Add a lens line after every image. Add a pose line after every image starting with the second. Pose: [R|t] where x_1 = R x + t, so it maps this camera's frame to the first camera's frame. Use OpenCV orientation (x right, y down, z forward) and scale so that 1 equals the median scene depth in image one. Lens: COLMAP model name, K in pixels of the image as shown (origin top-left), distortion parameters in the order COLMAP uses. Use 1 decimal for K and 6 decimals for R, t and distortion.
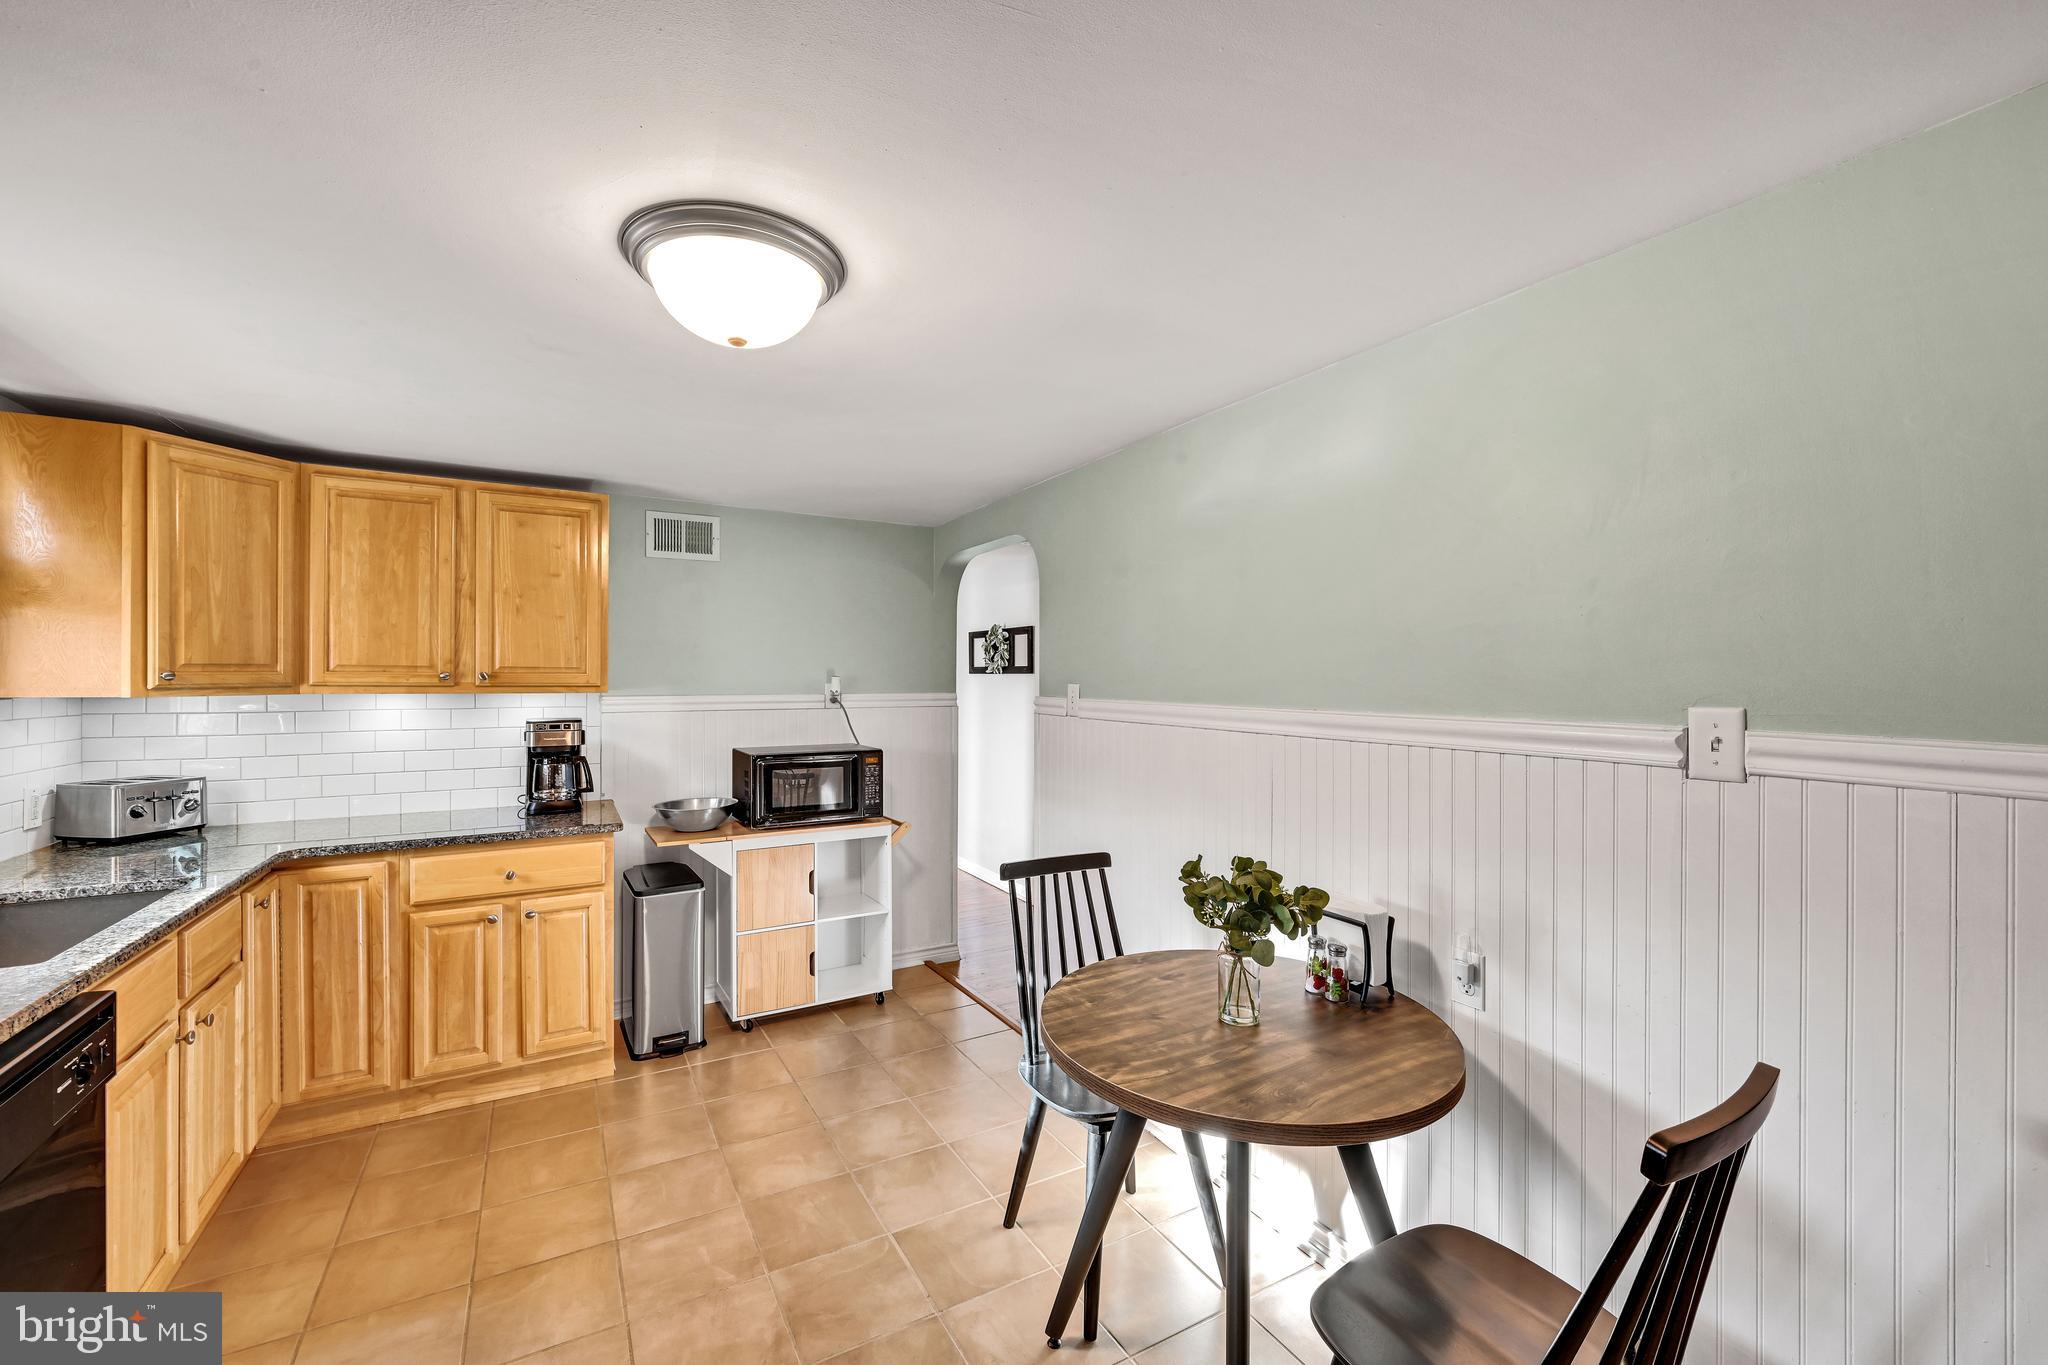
lens RADIAL K [[826.3, 0, 1024.5], [0, 826.3, 682.5], [0, 0, 1]] dist [0.000313, -0.000011]
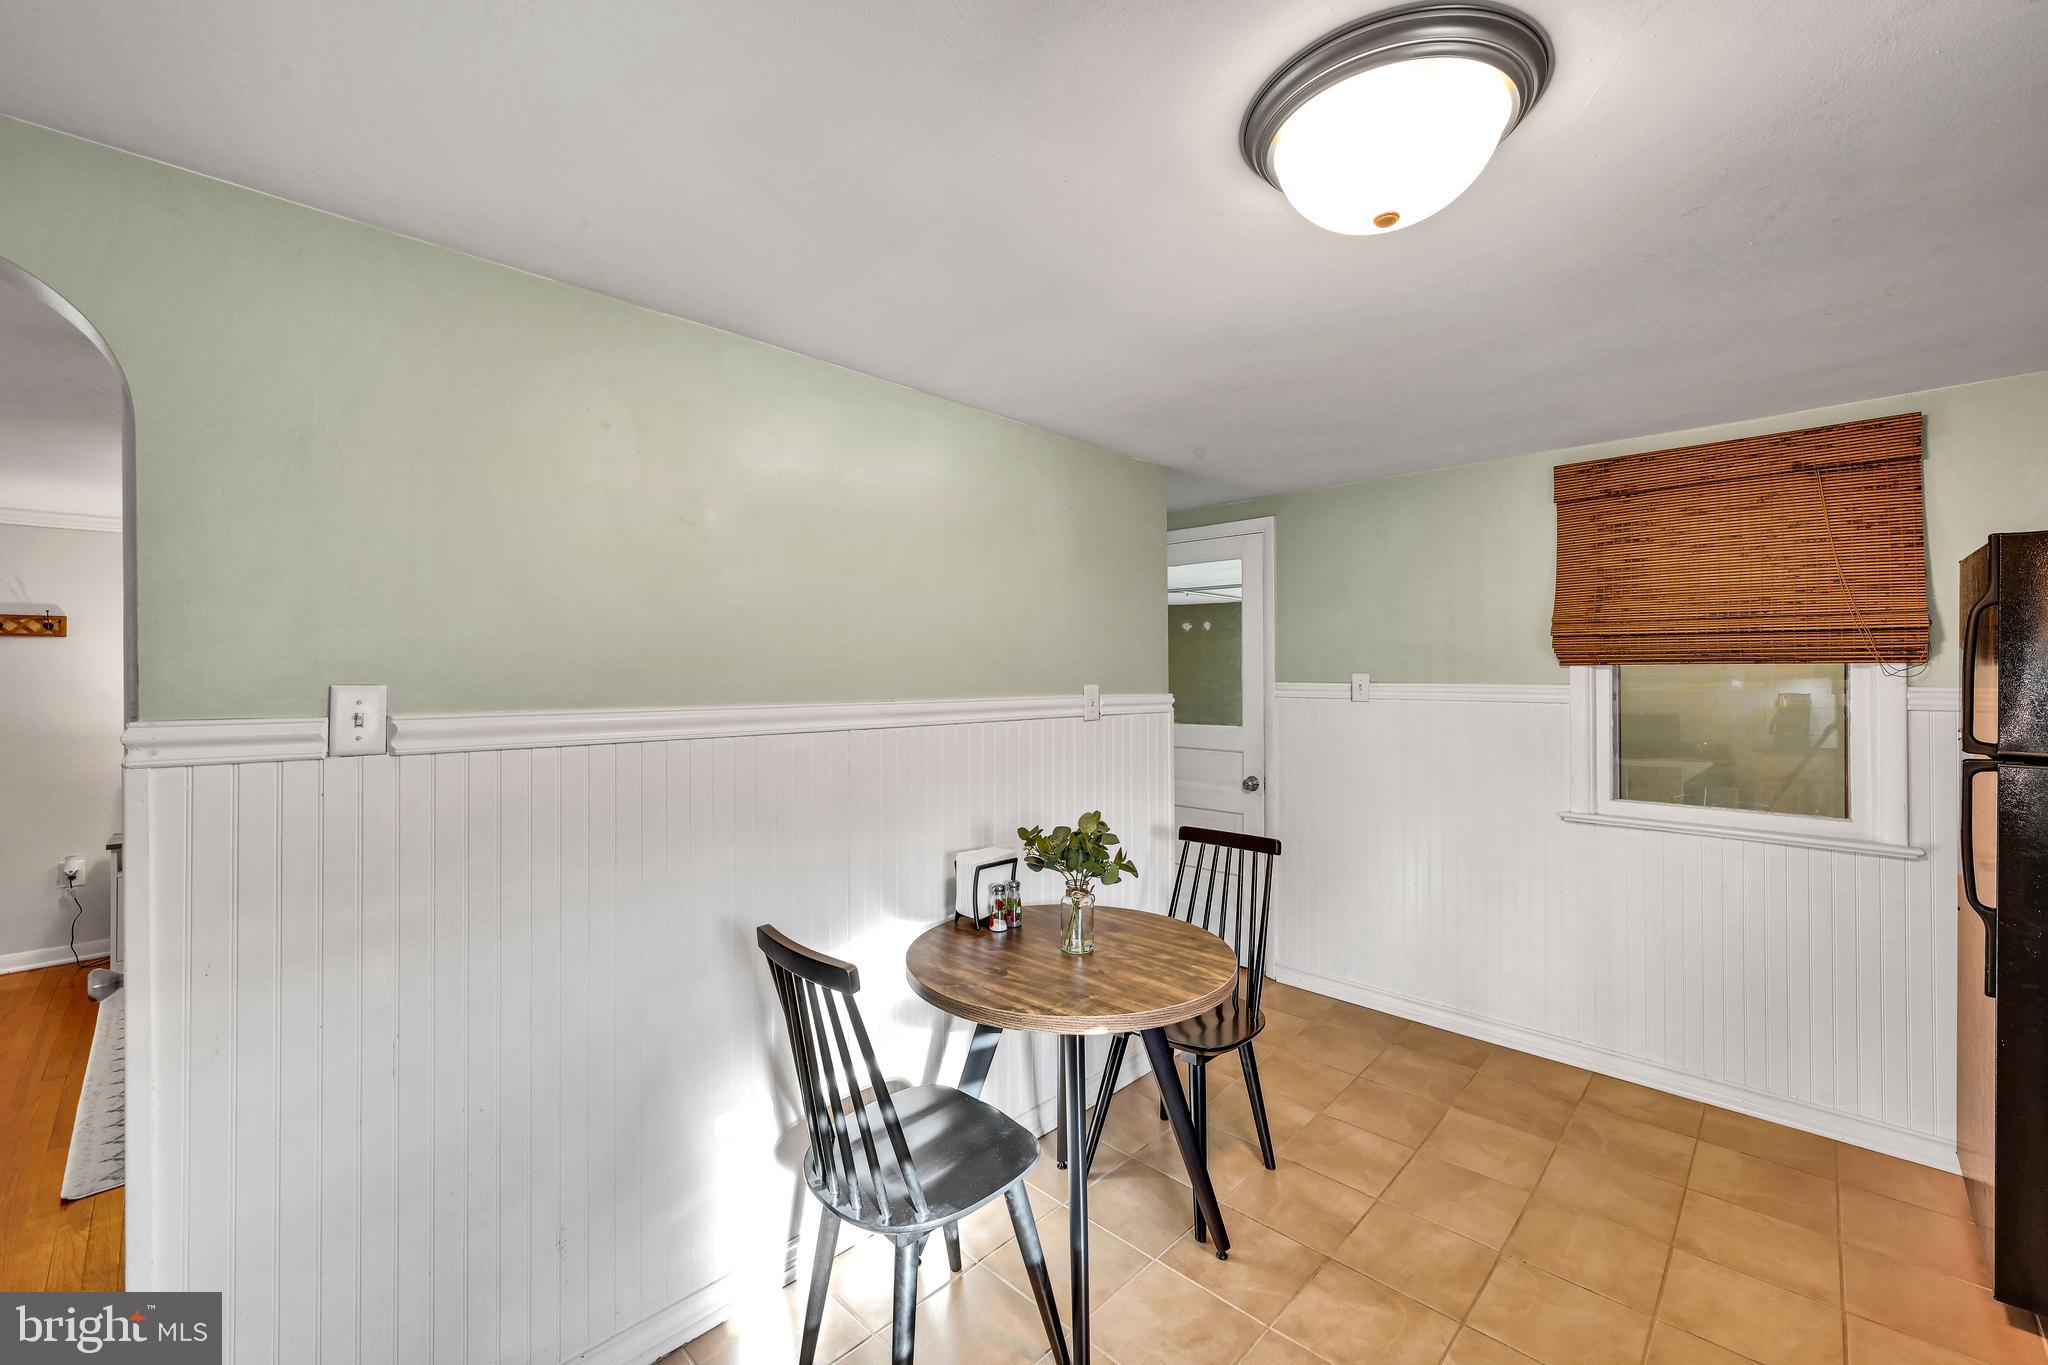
lens RADIAL K [[826.3, 0, 1035.9], [0, 826.3, 661.0], [0, 0, 1]] dist [0.000313, -0.000011]
pose [[-0.271563, 0.010586, 0.962362, -0.578676], [0.009947, 0.999917, -0.008192, -0.008455], [-0.962369, 0.007348, -0.271646, 0.881171]]
